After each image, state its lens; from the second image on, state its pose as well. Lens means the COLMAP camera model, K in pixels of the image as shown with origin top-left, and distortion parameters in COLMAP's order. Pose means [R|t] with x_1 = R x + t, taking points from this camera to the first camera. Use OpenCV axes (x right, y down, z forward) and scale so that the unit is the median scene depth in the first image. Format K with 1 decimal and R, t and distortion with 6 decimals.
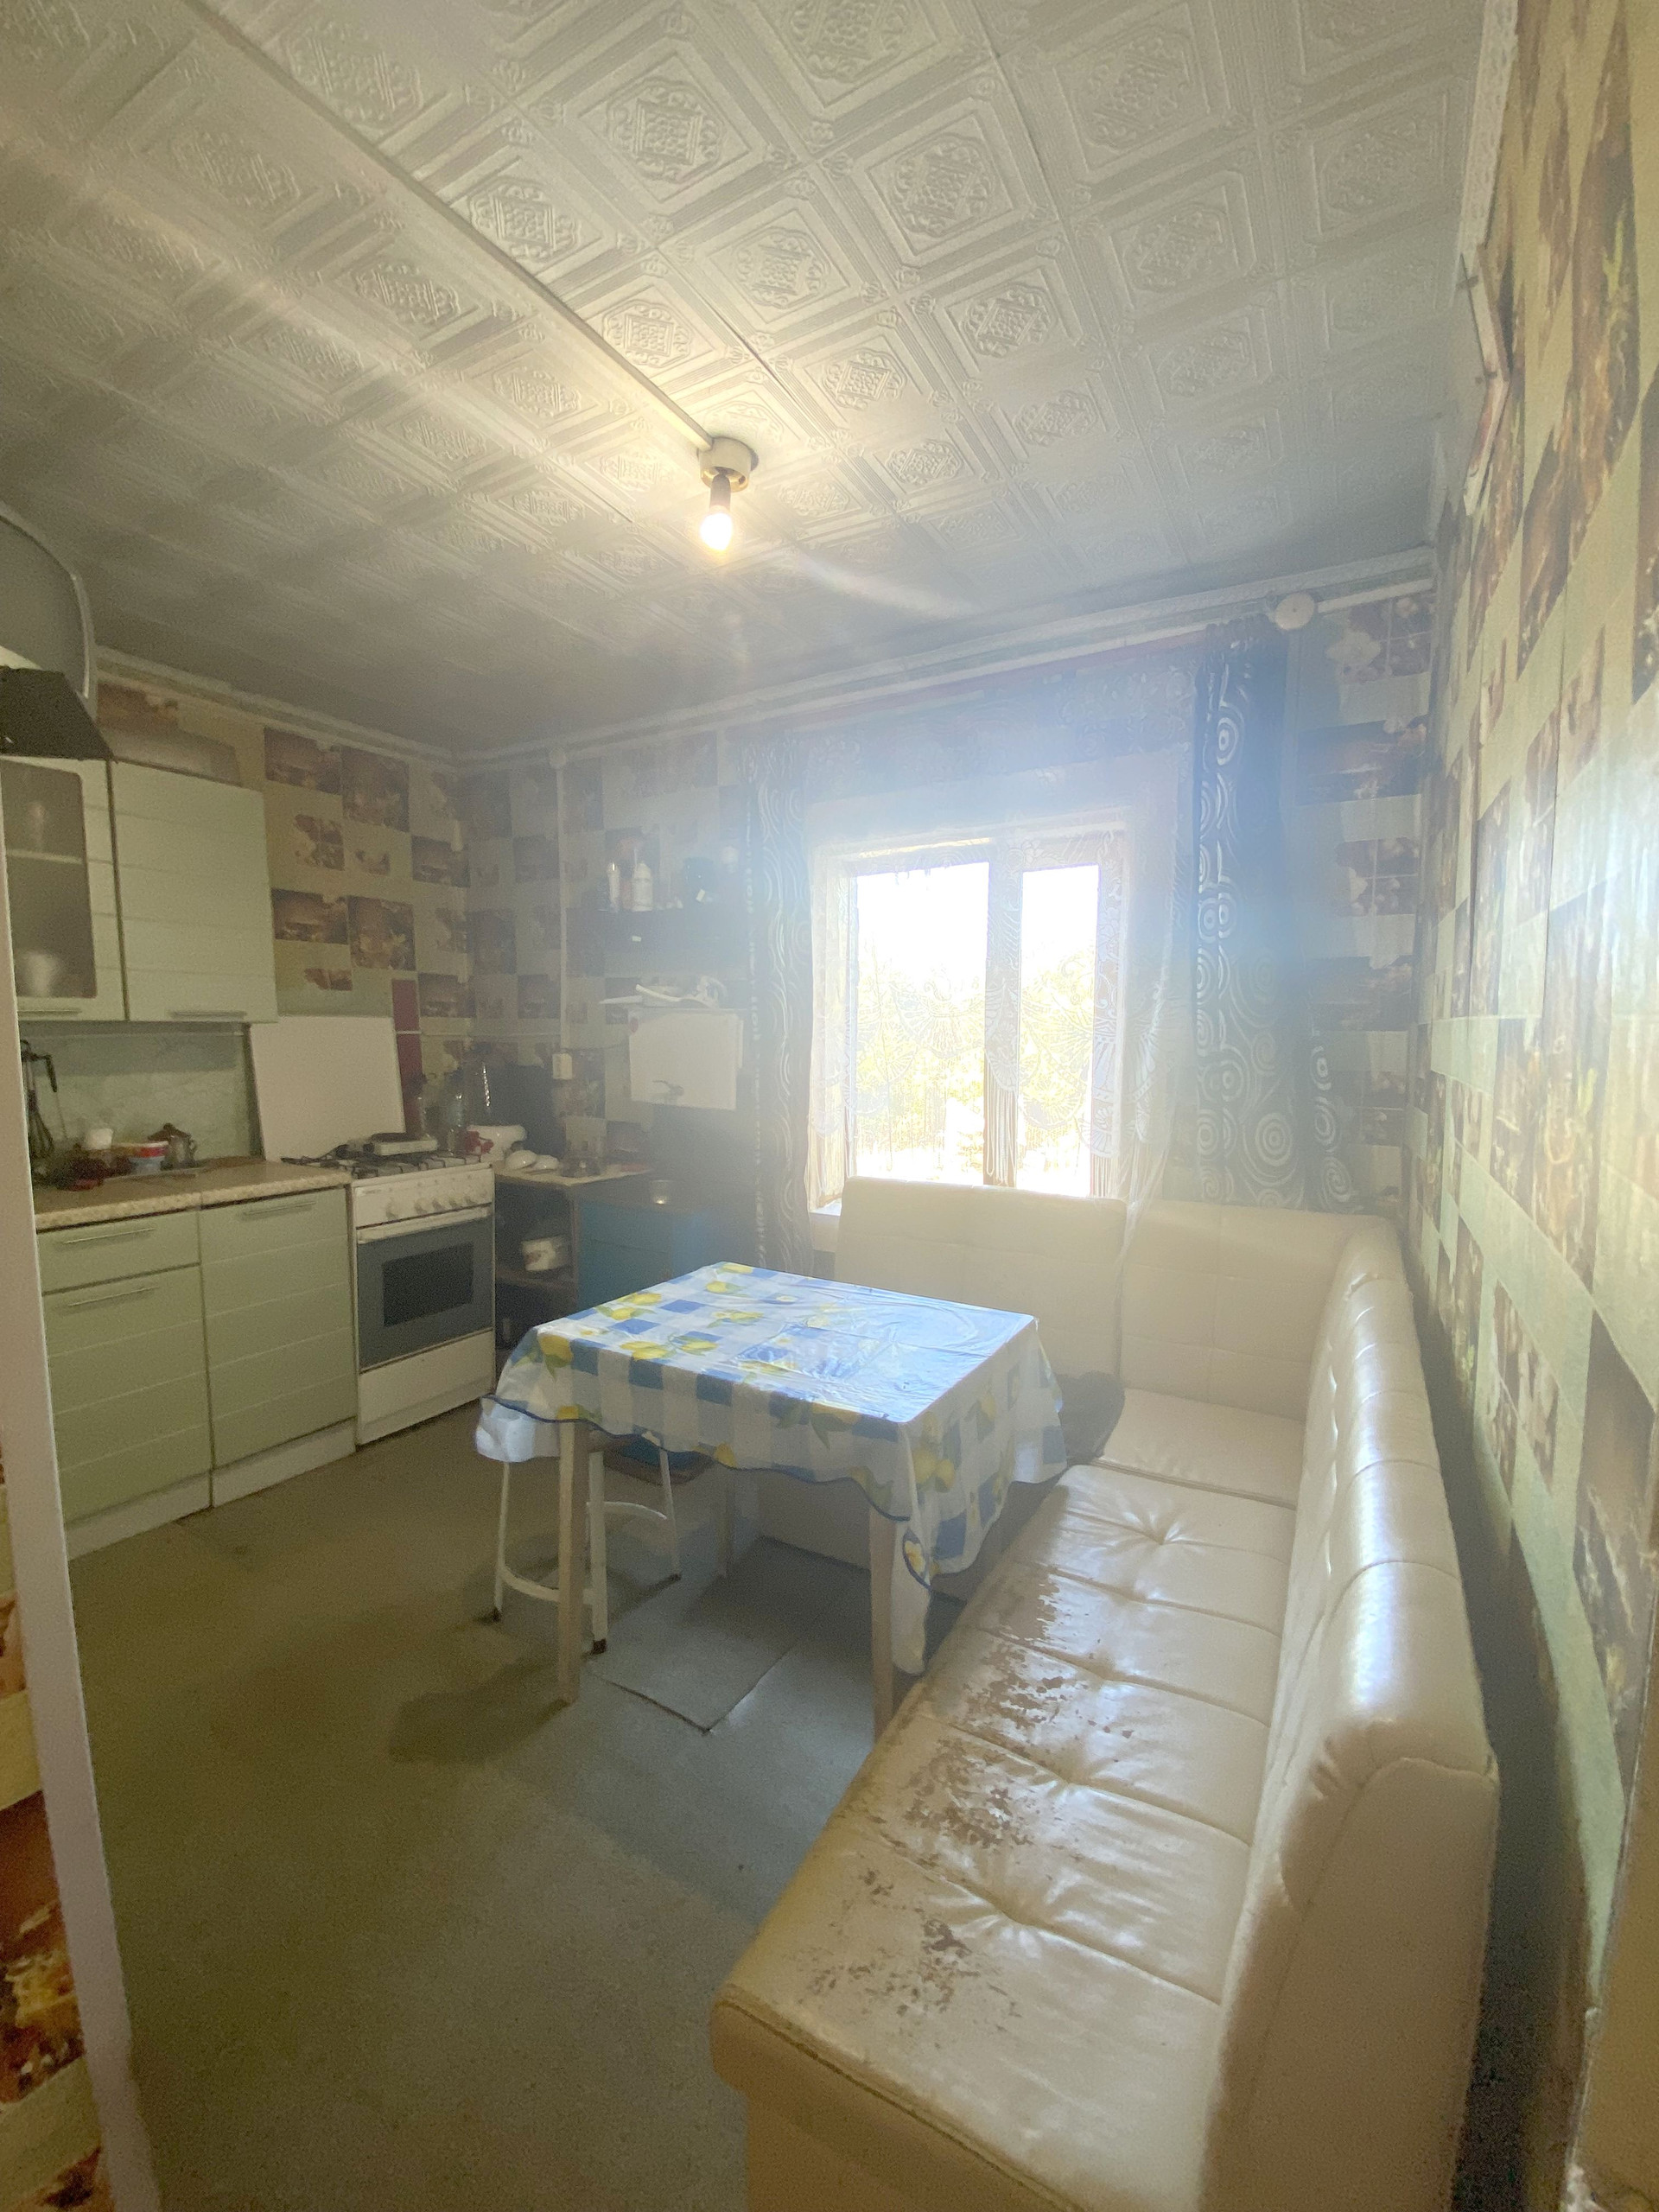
lens RADIAL K [[906.8, 0, 855.8], [0, 906.8, 1120.7], [0, 0, 1]] dist [0.000797, -0.019601]
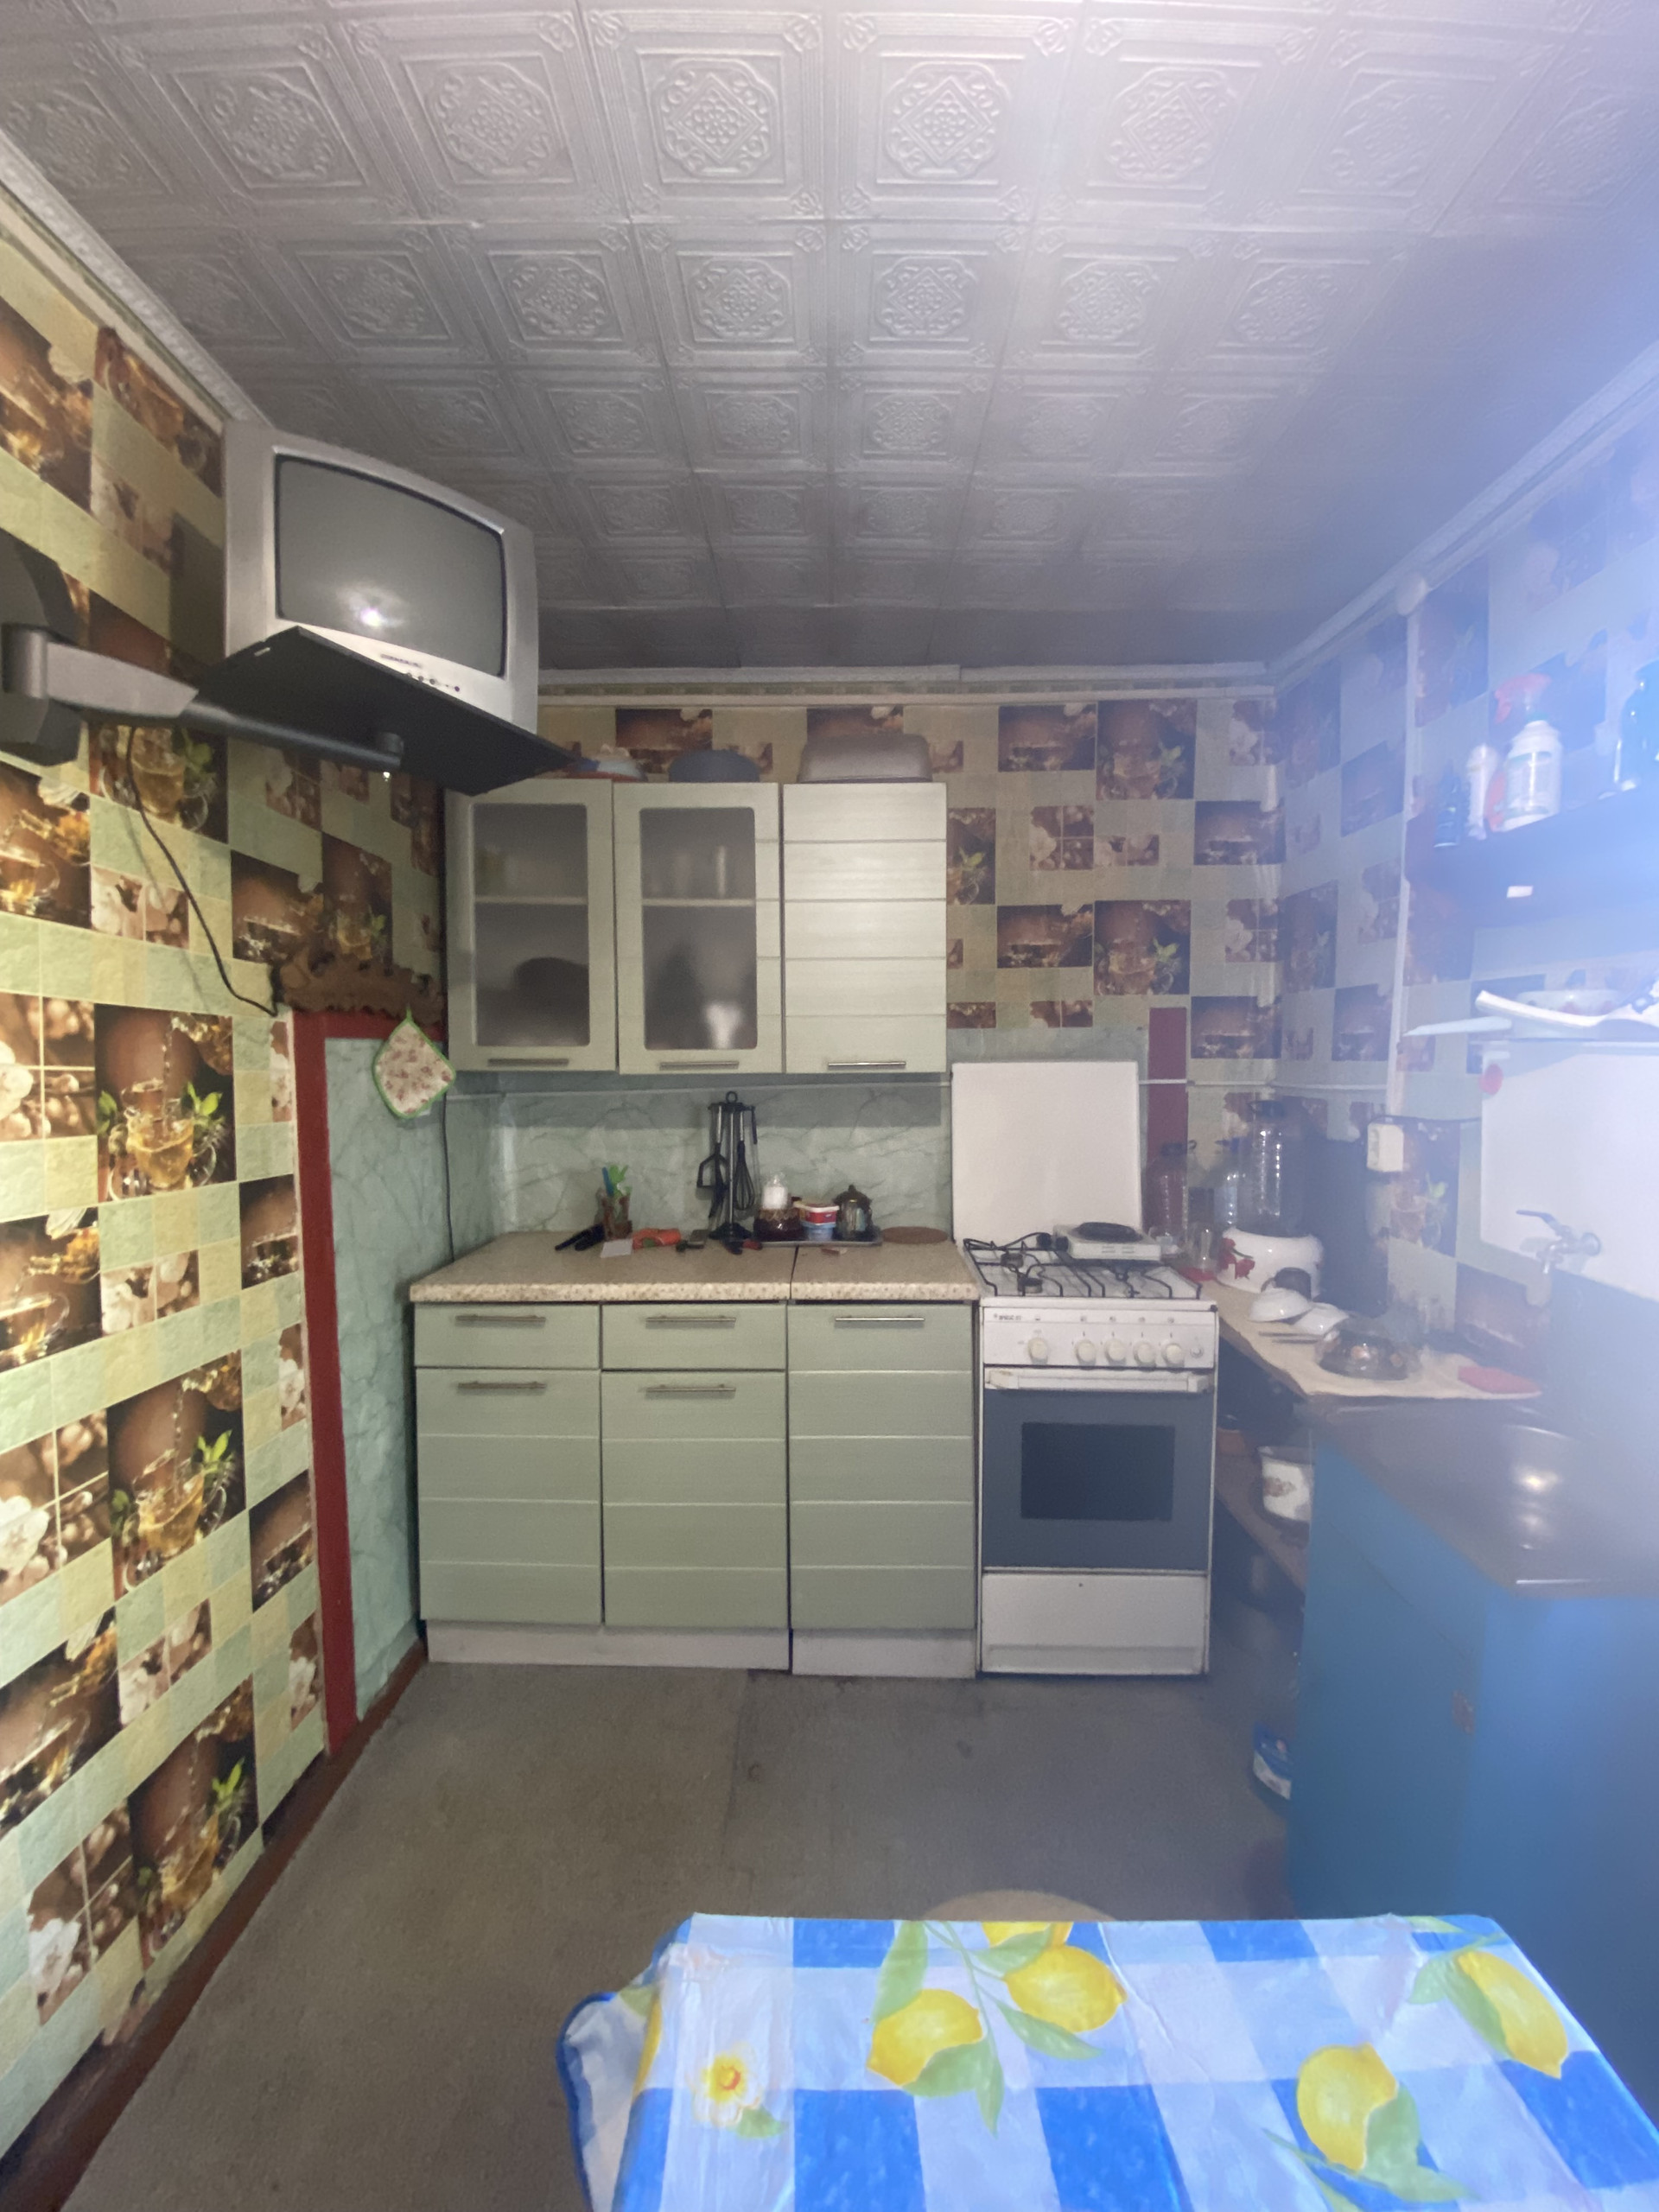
lens RADIAL K [[900.1, 0, 816.0], [0, 900.1, 1103.0], [0, 0, 1]] dist [0.045820, -0.031504]
pose [[0.479291, 0.037566, -0.876852, -0.003820], [-0.079657, 0.996822, -0.000835, -0.064204], [0.874034, 0.070248, 0.480760, 0.462872]]
